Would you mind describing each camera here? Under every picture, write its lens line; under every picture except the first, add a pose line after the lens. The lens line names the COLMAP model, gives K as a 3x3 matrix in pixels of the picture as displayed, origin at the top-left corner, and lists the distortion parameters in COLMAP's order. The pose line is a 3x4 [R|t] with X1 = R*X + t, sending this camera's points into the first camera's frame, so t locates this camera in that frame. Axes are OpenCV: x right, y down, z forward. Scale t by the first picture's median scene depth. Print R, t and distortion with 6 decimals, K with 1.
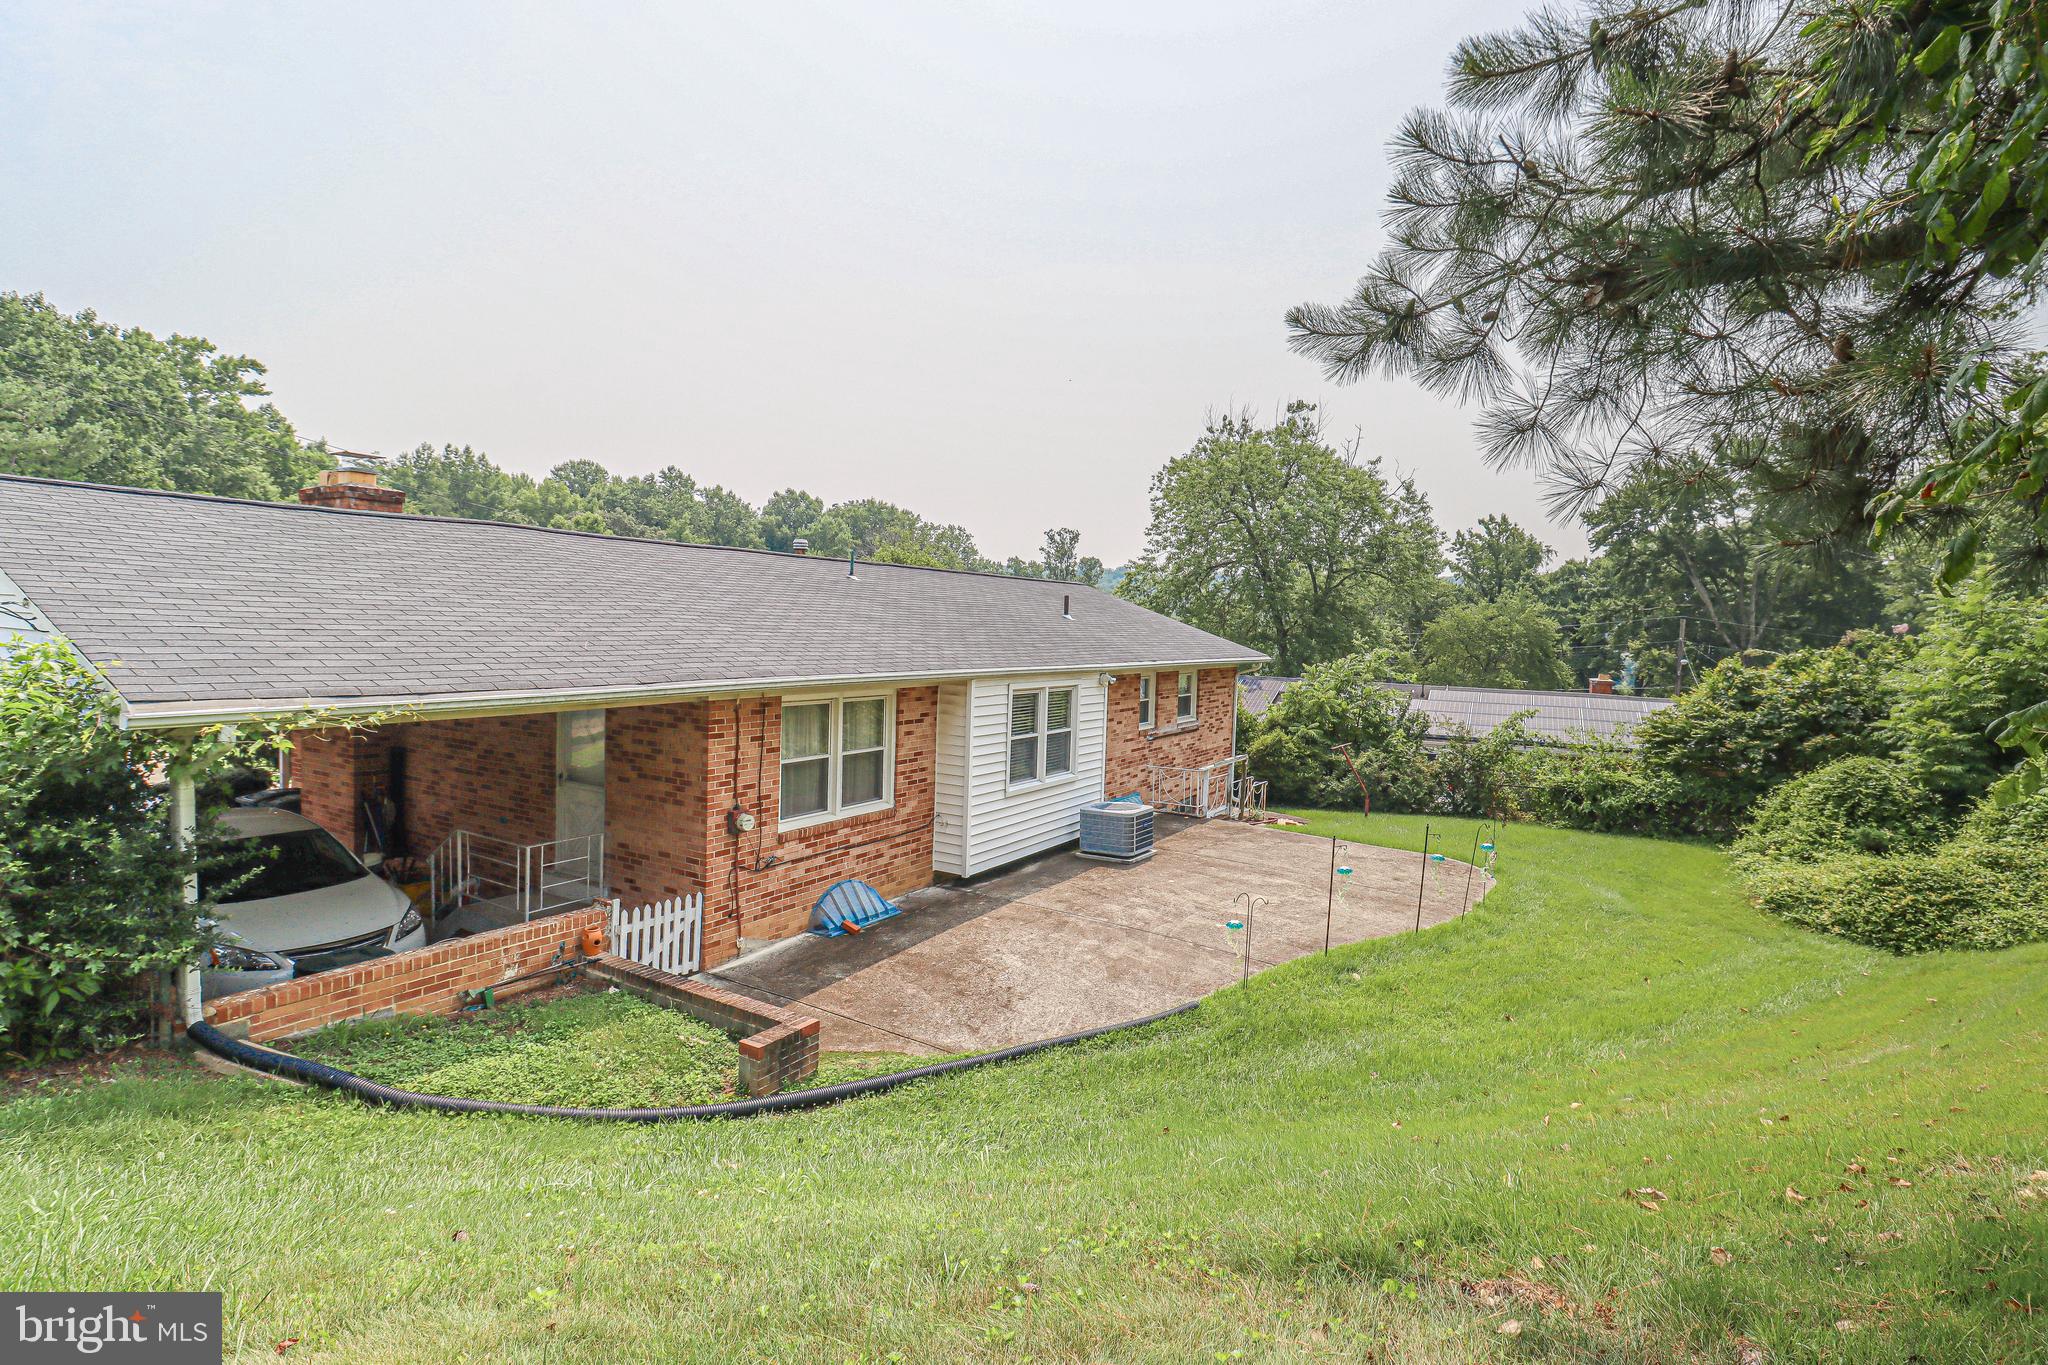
lens RADIAL K [[965.4, 0, 1029.6], [0, 965.4, 677.7], [0, 0, 1]] dist [0.003755, -0.013919]
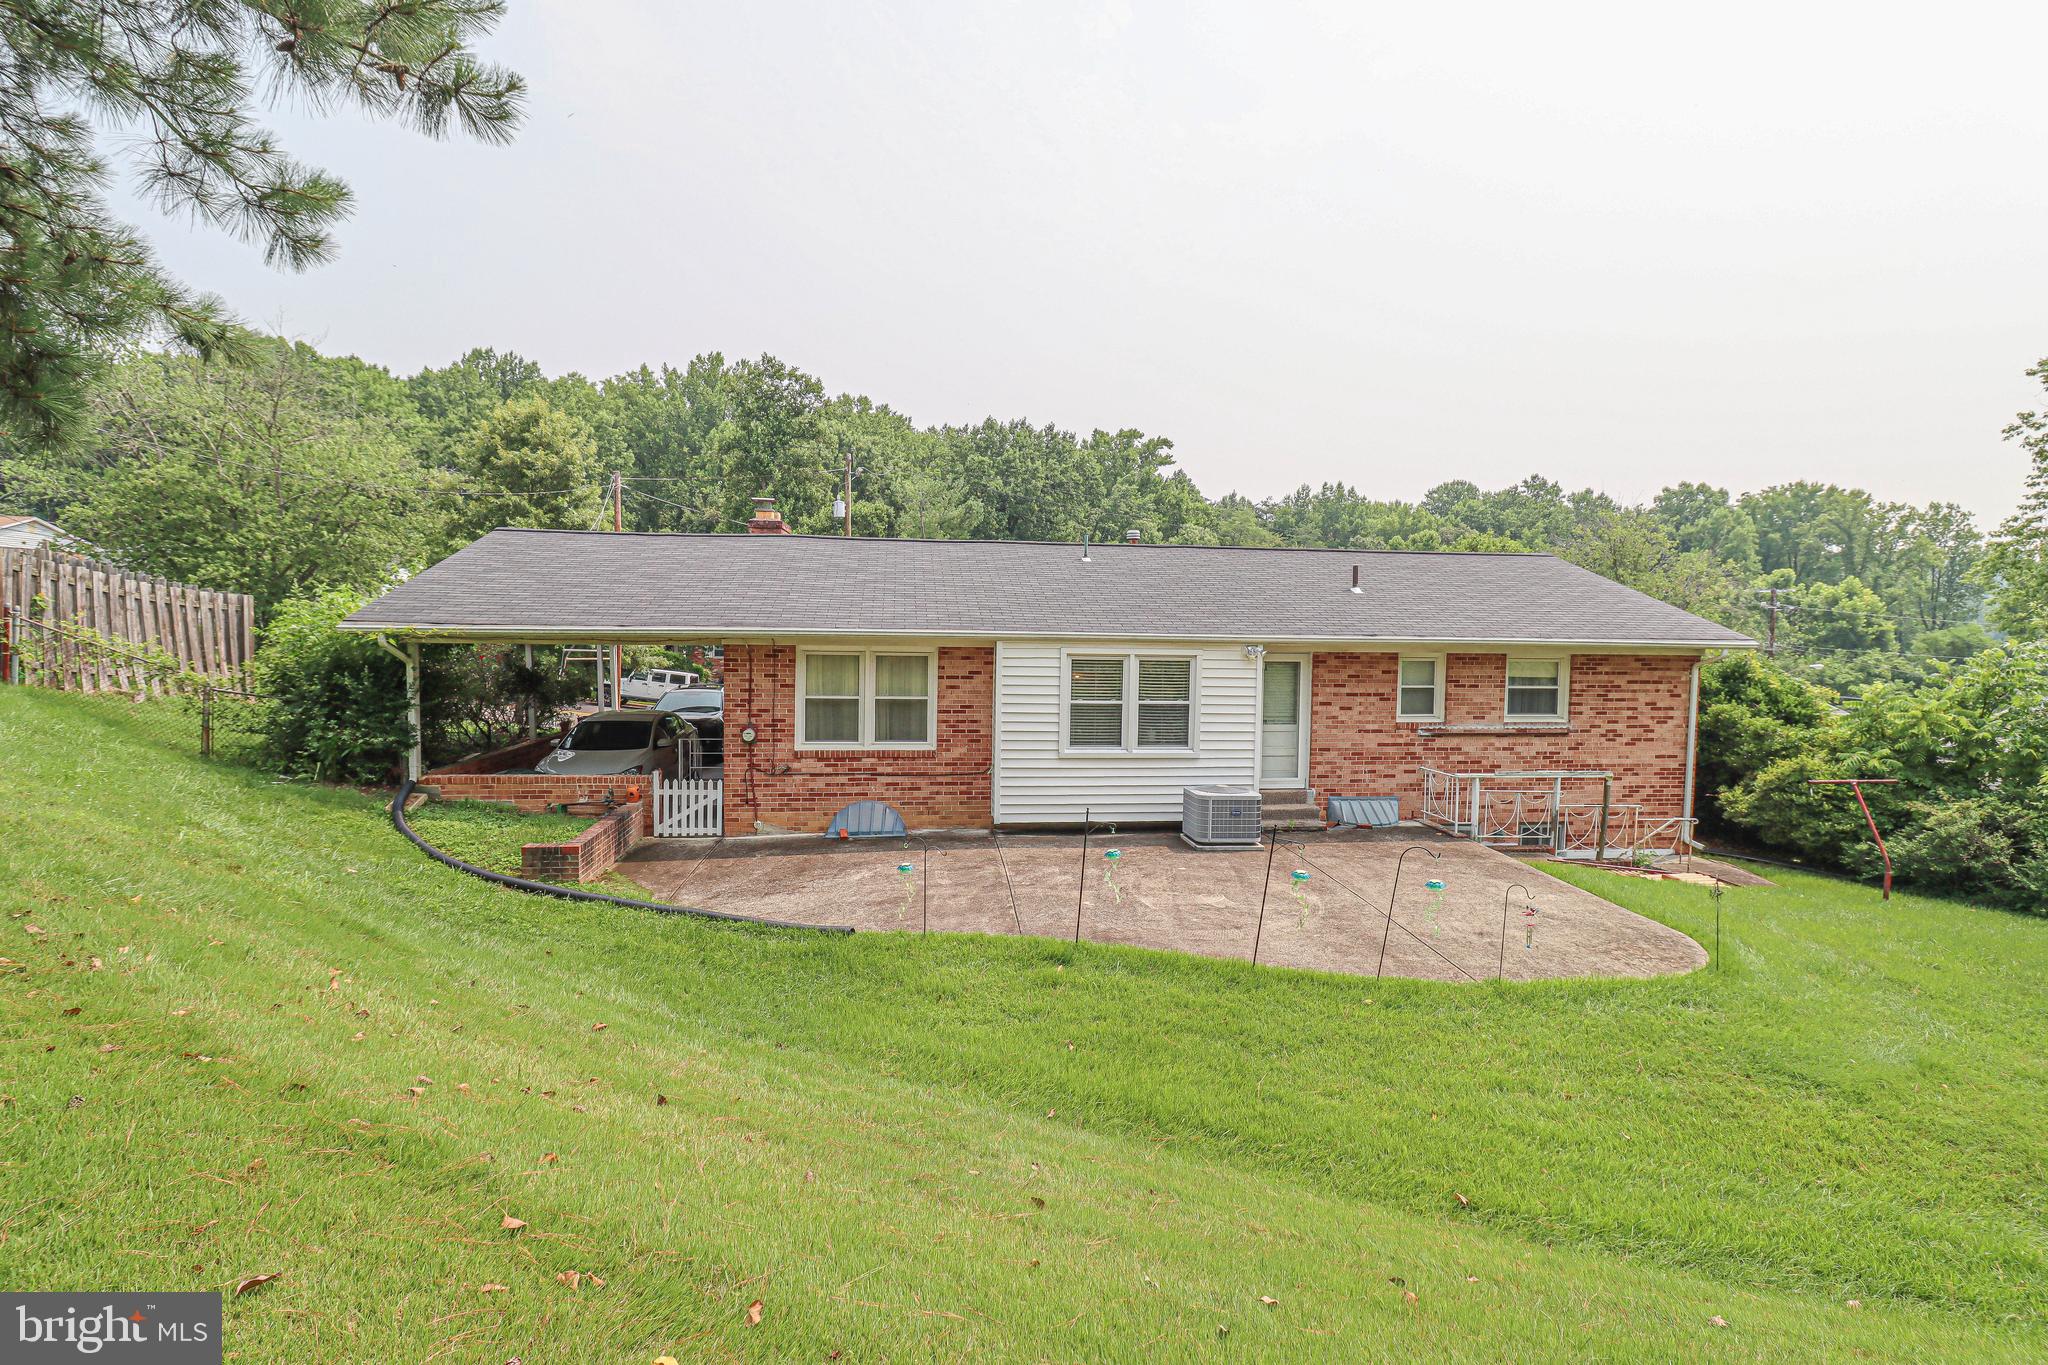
lens RADIAL K [[965.4, 0, 1057.5], [0, 965.4, 666.4], [0, 0, 1]] dist [0.003755, -0.013919]
pose [[0.638928, 0.013365, -0.769150, 0.836085], [-0.038481, 0.999153, -0.014604, 0.045587], [0.768303, 0.038928, 0.638901, 0.370995]]
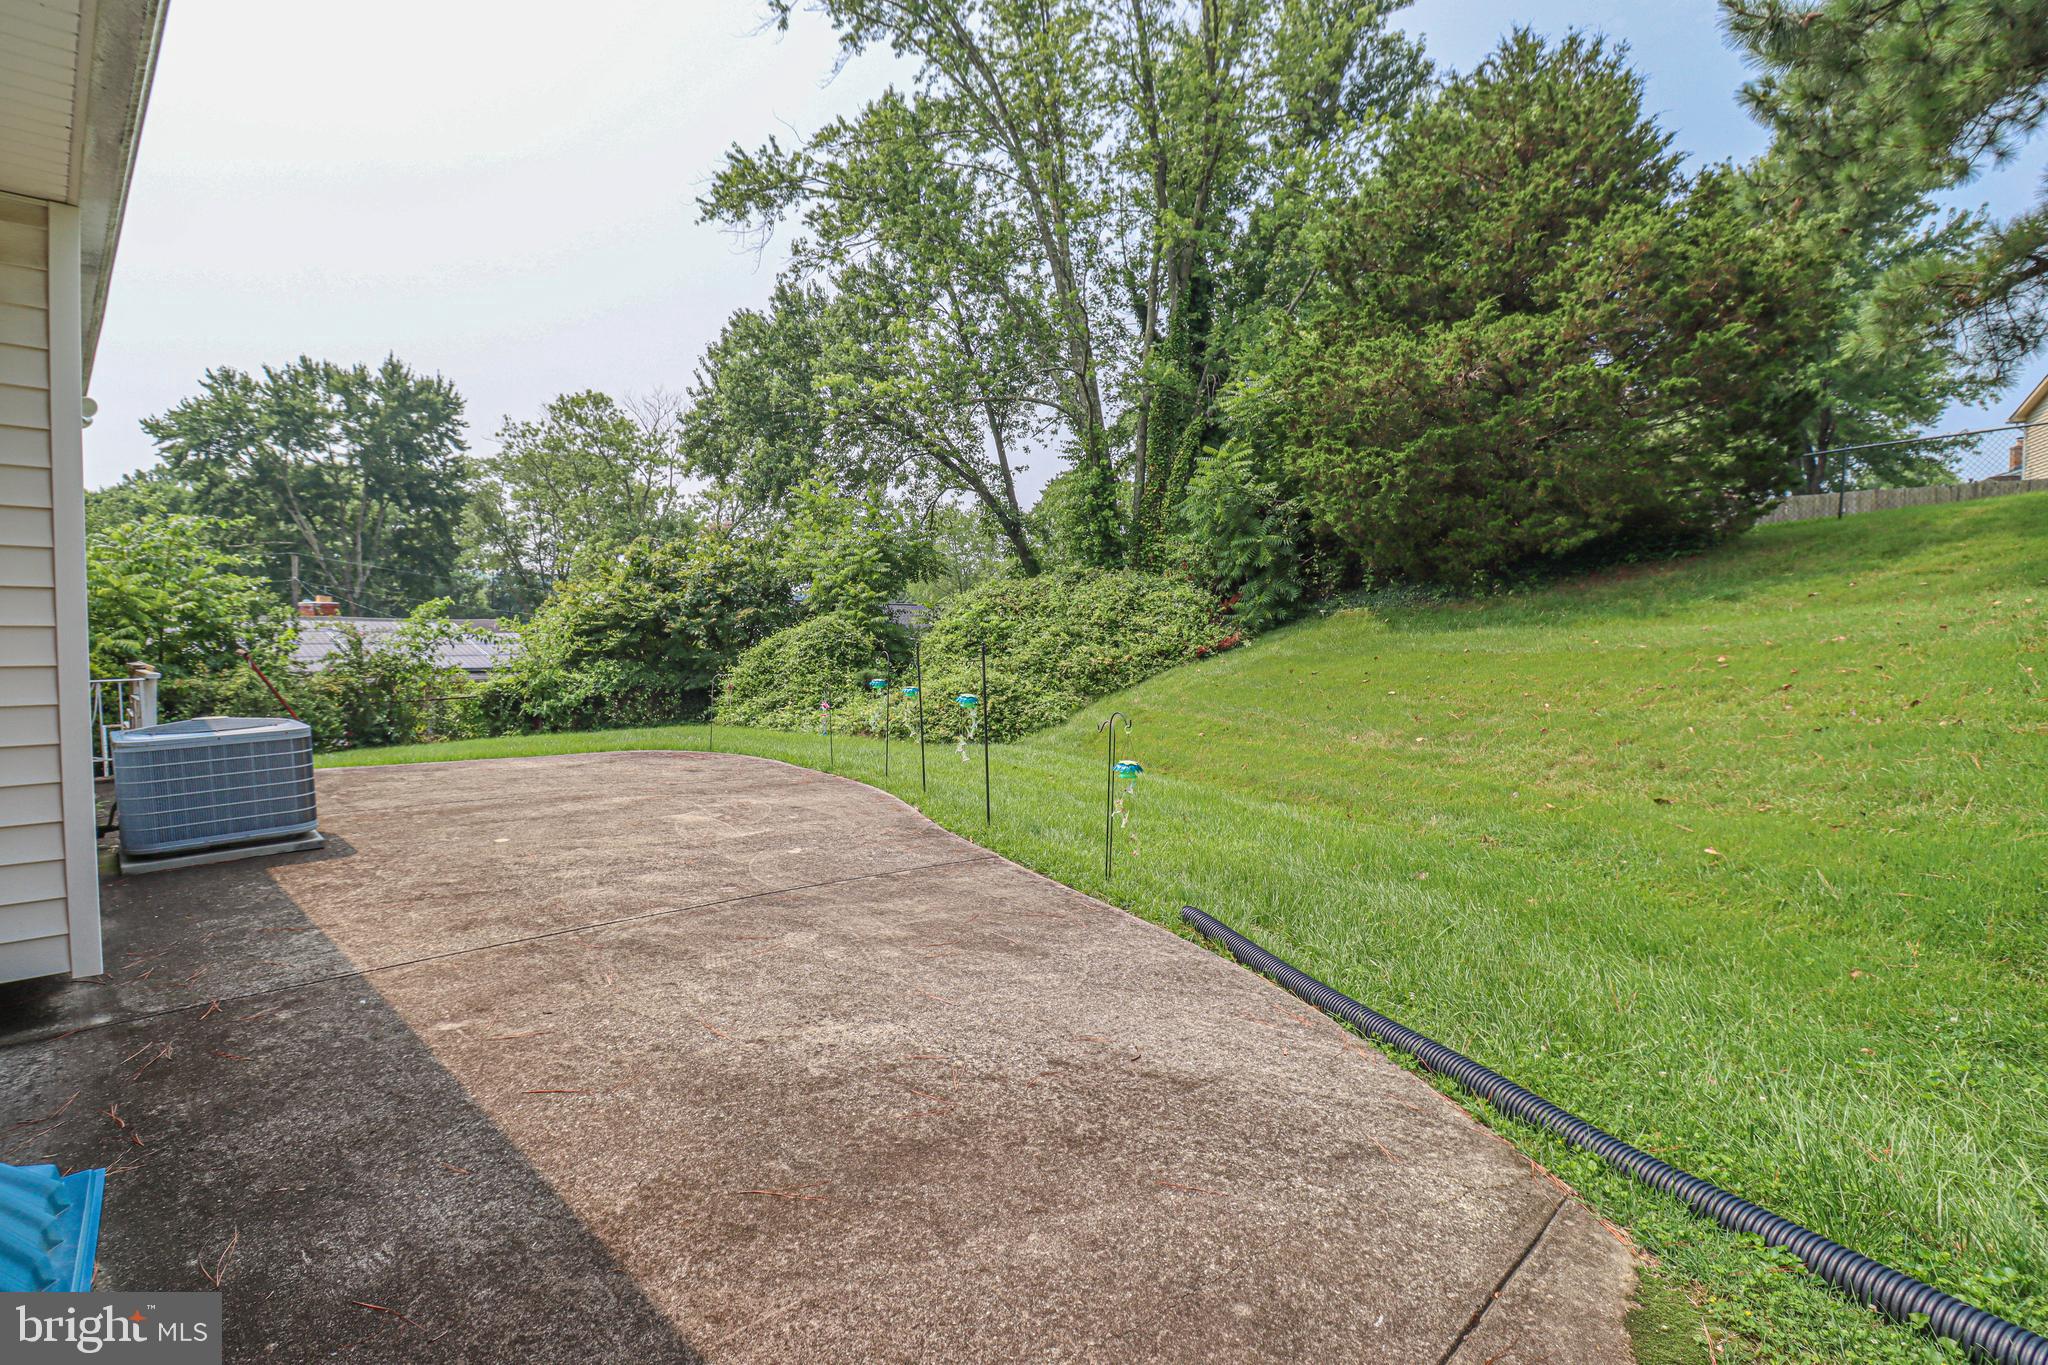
lens RADIAL K [[965.4, 0, 1019.8], [0, 965.4, 669.8], [0, 0, 1]] dist [0.003755, -0.013919]
pose [[0.218853, -0.067314, 0.973433, -0.267841], [0.048855, 0.997122, 0.057968, 0.127673], [-0.974534, 0.034871, 0.221512, 0.726872]]
